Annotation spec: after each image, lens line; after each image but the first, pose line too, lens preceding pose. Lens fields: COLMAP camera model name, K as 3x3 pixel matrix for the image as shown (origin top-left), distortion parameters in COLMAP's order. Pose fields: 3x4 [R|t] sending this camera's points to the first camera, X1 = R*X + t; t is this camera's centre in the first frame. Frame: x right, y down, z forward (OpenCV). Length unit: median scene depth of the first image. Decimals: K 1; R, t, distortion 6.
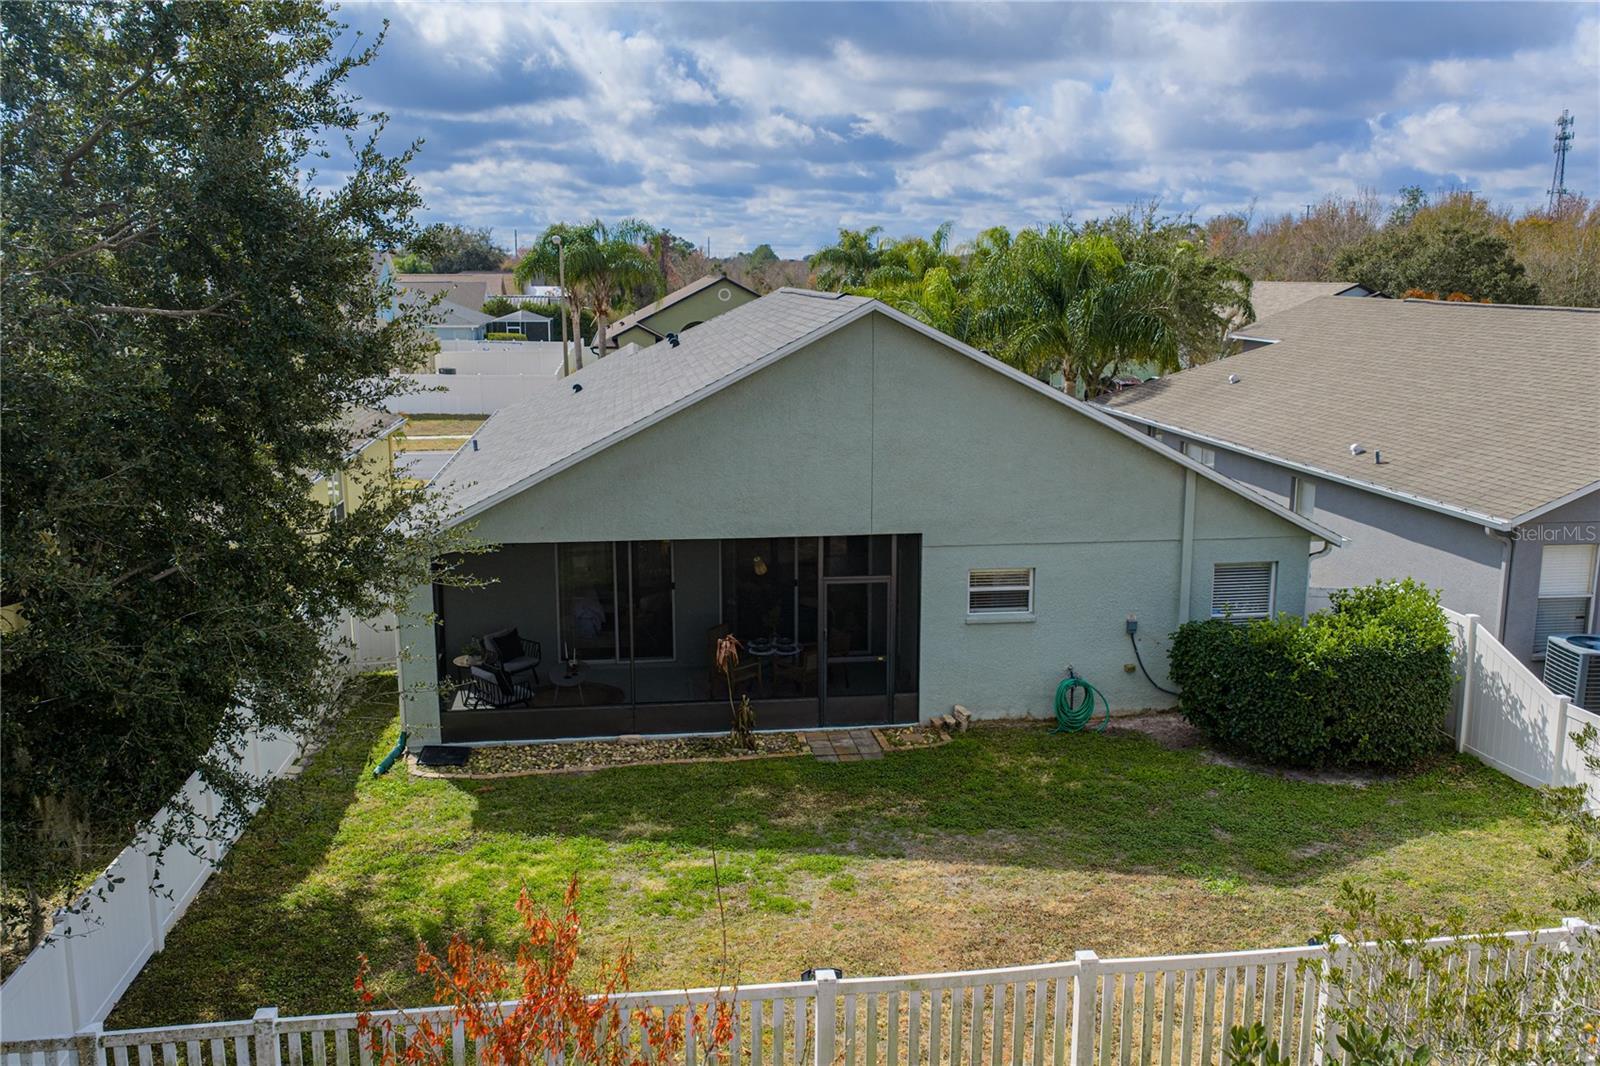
lens RADIAL K [[1369.9, 0, 805.1], [0, 1369.9, 522.1], [0, 0, 1]] dist [0.003683, -0.019642]
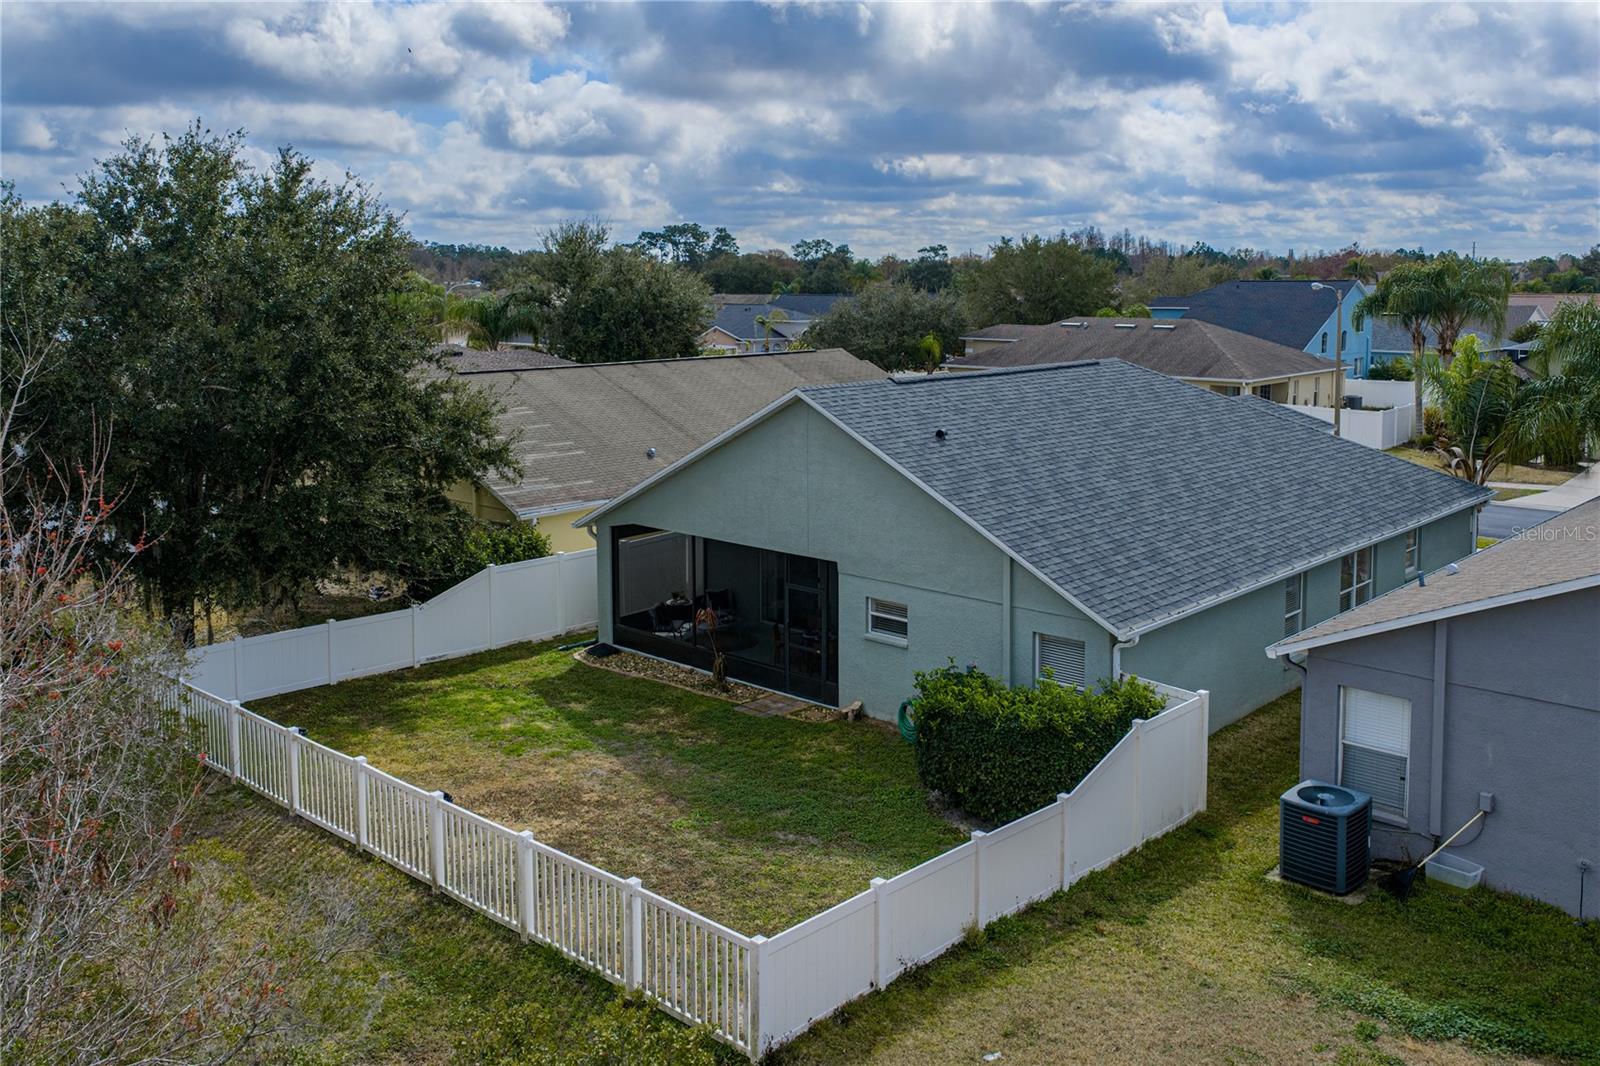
lens RADIAL K [[1369.9, 0, 805.7], [0, 1369.9, 531.1], [0, 0, 1]] dist [0.003683, -0.019642]
pose [[0.633828, 0.139853, -0.760726, 1.068636], [-0.132408, 0.988618, 0.071428, -0.111303], [0.762057, 0.055453, 0.645131, 0.134748]]
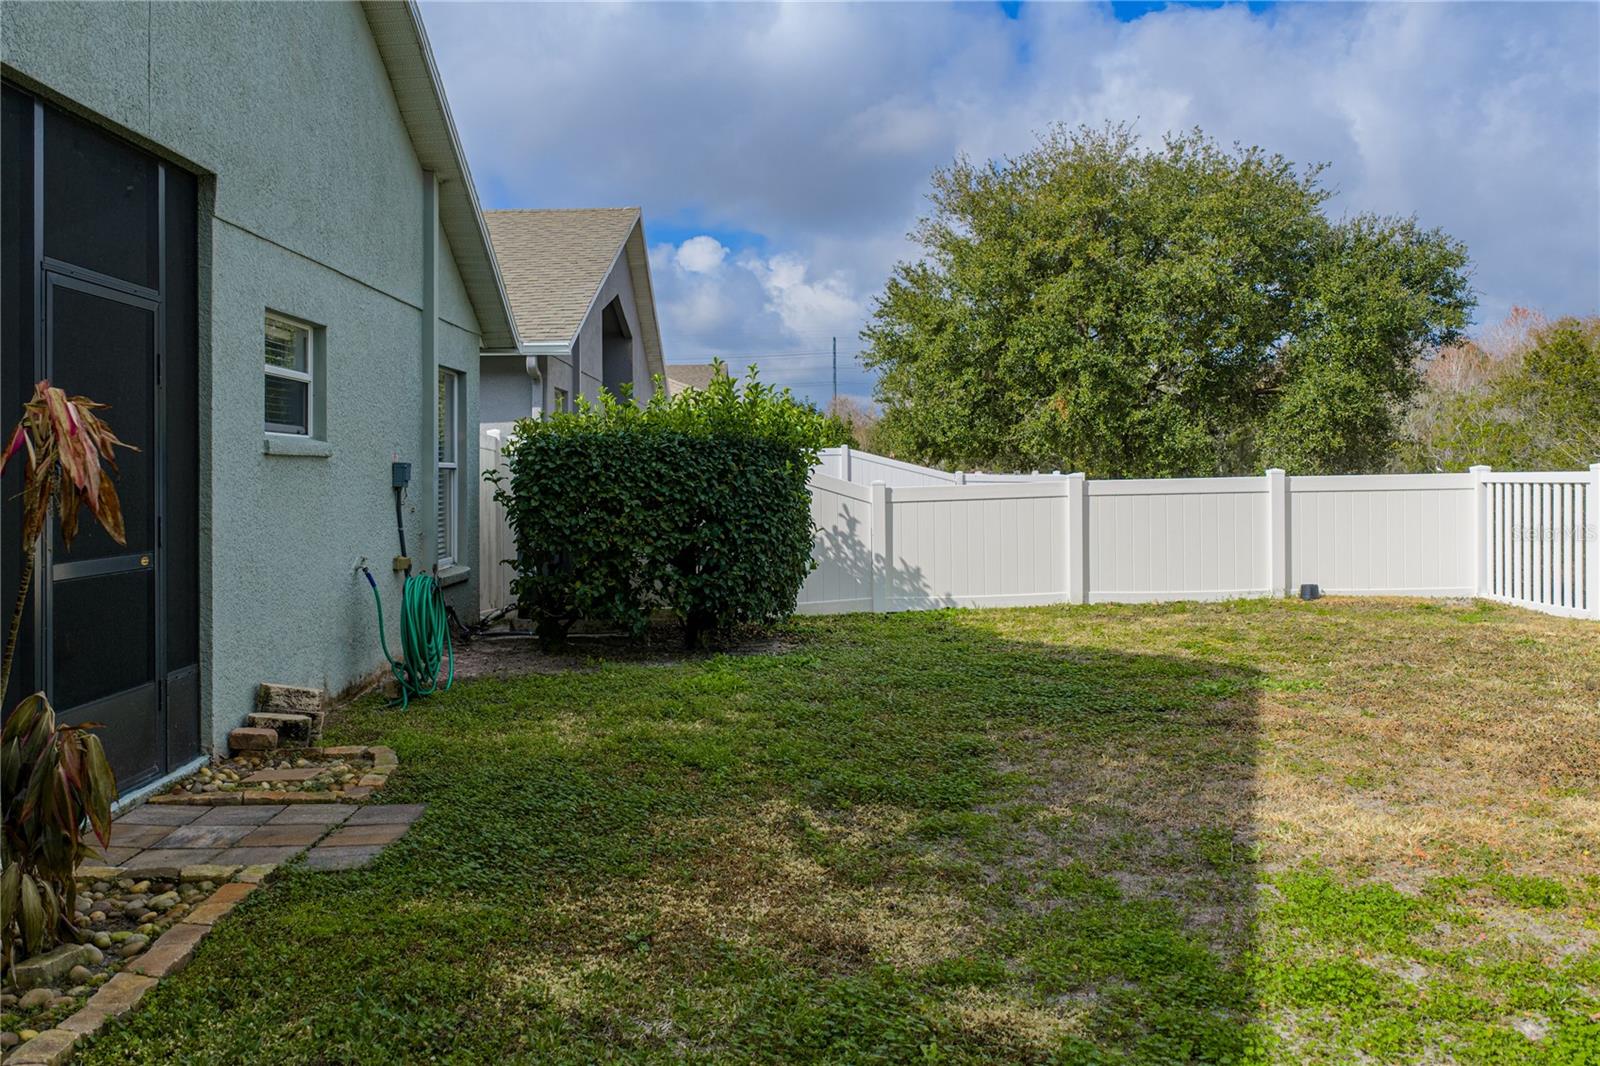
lens RADIAL K [[1369.9, 0, 686.3], [0, 1369.9, 506.8], [0, 0, 1]] dist [0.003683, -0.019642]
pose [[0.200724, -0.023207, 0.979373, -0.229805], [0.179633, 0.983641, -0.013508, 0.117140], [-0.963038, 0.178640, 0.201609, 0.842553]]
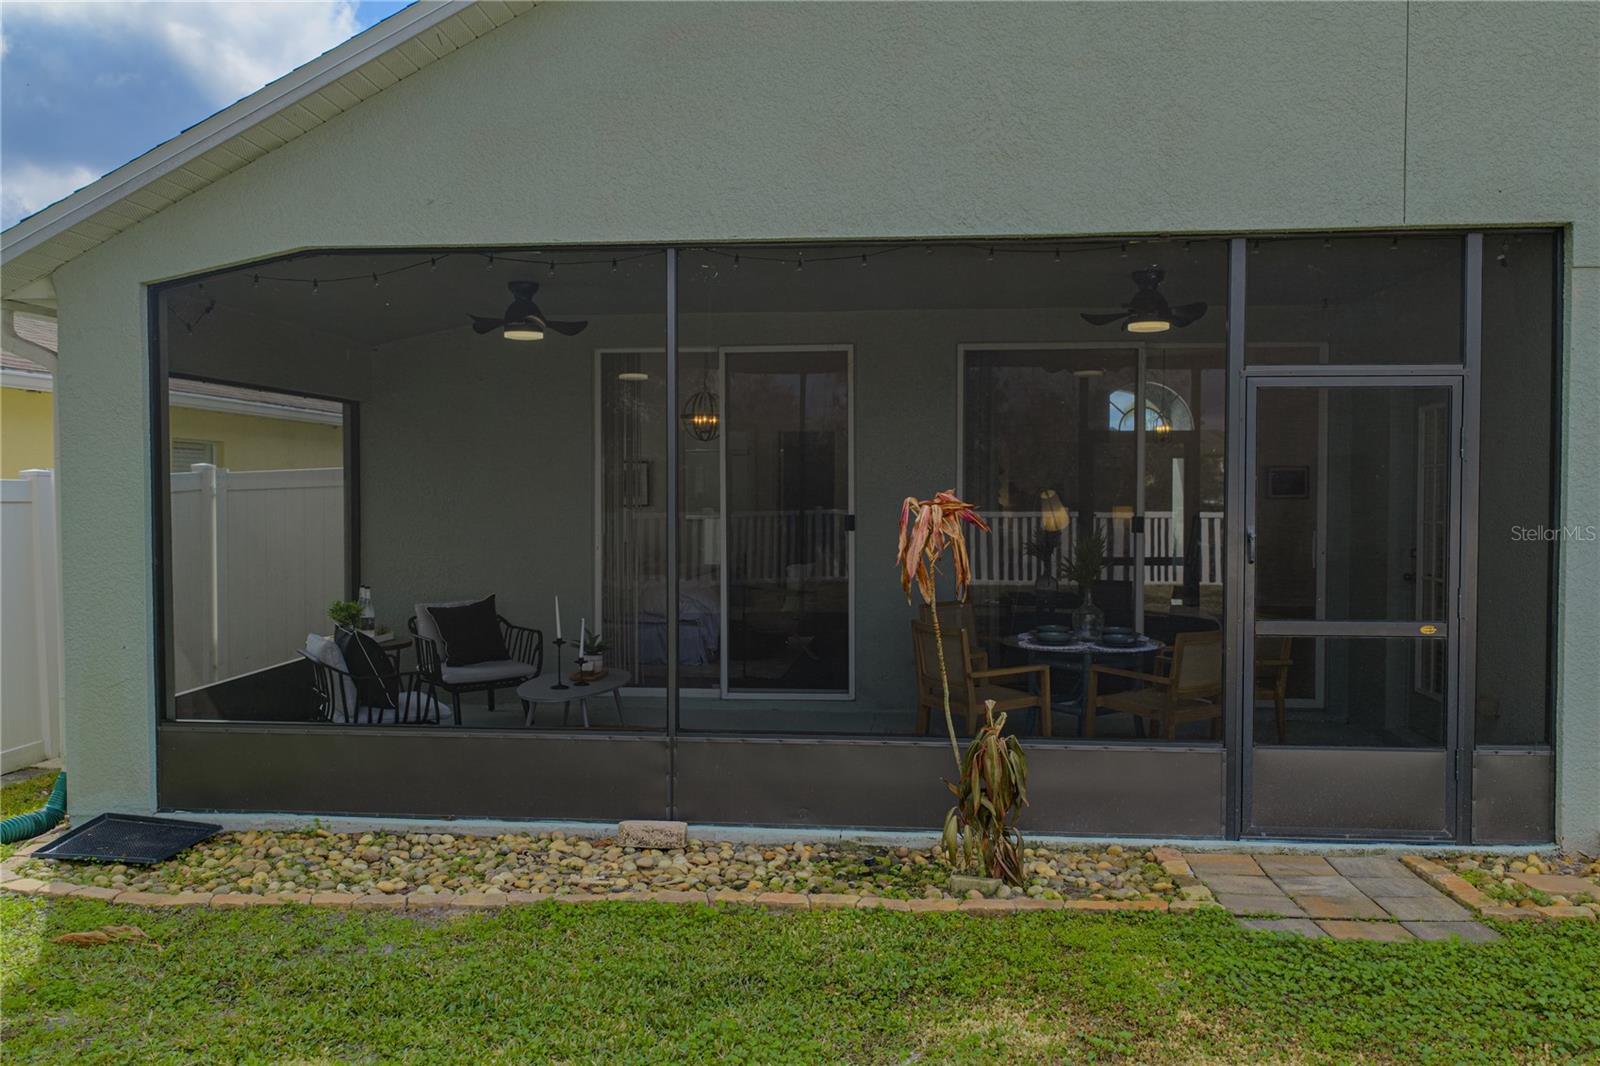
lens RADIAL K [[1369.9, 0, 787.2], [0, 1369.9, 525.8], [0, 0, 1]] dist [0.003683, -0.019642]
pose [[0.973979, 0.007493, -0.226514, -0.019071], [-0.041975, 0.988126, -0.147800, 0.133193], [0.222717, 0.153462, 0.962729, 0.673957]]
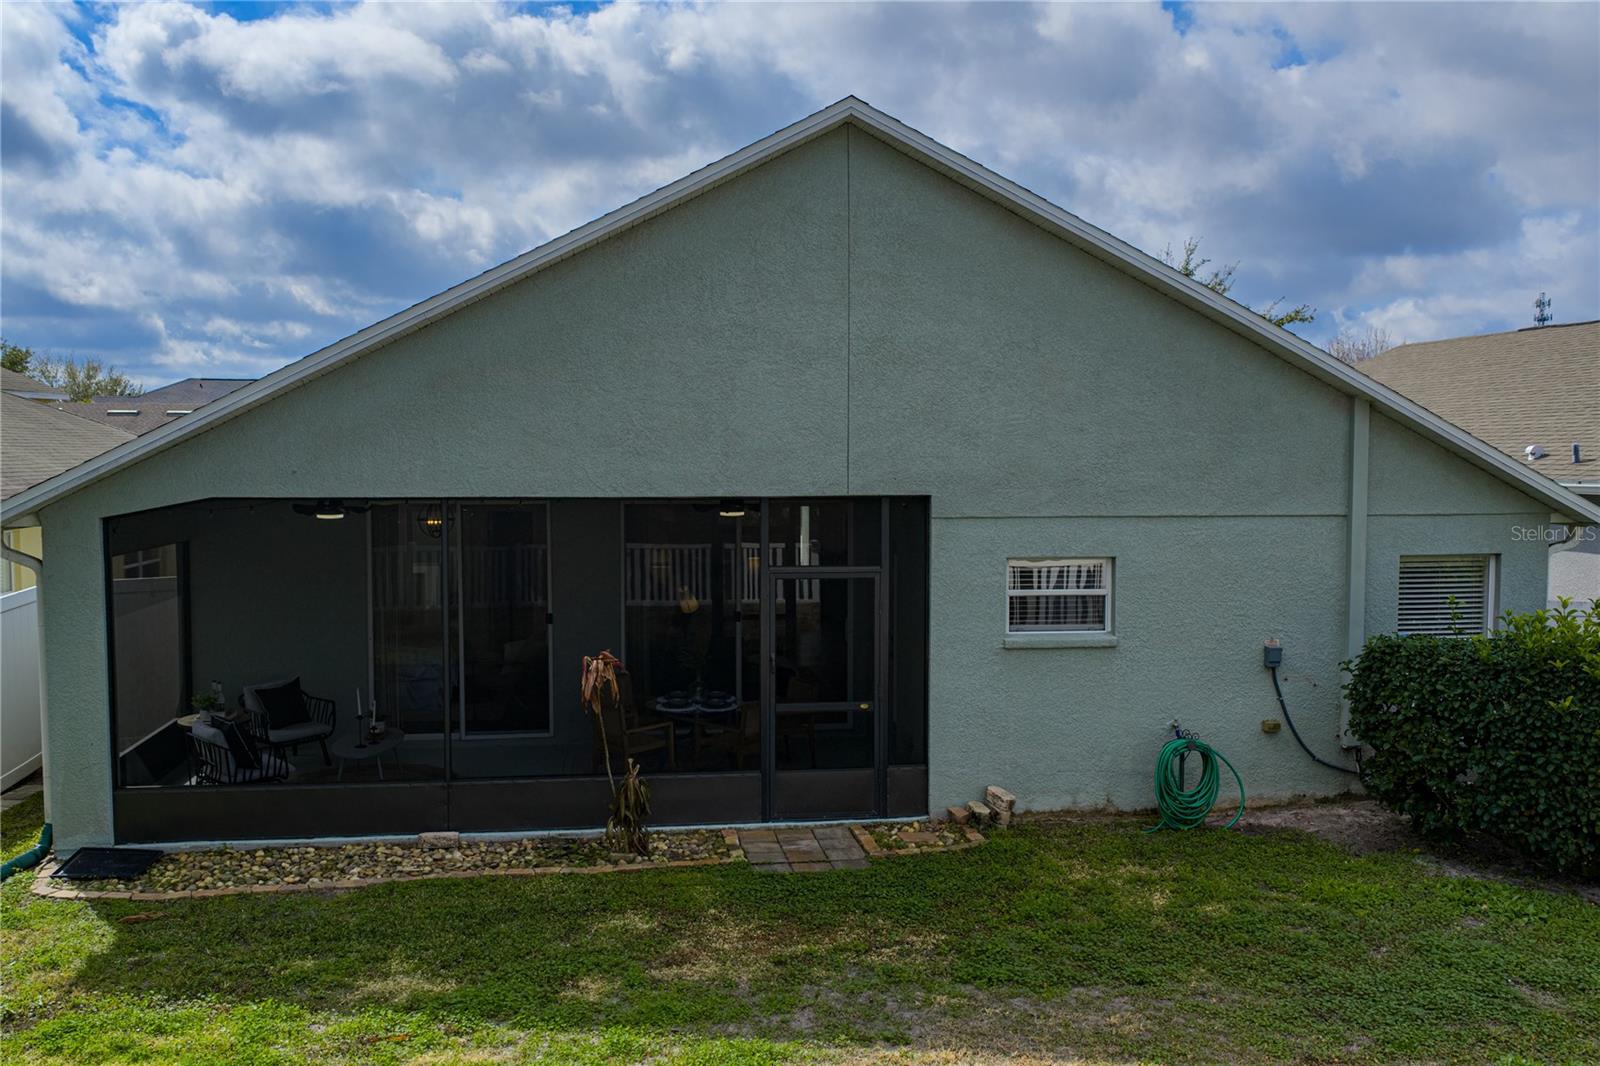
lens RADIAL K [[1369.9, 0, 801.5], [0, 1369.9, 529.9], [0, 0, 1]] dist [0.003683, -0.019642]
pose [[0.999956, 0.002386, 0.009033, 0.022493], [-0.001243, 0.992222, -0.124472, 0.100705], [-0.009260, 0.124456, 0.992182, 0.401176]]
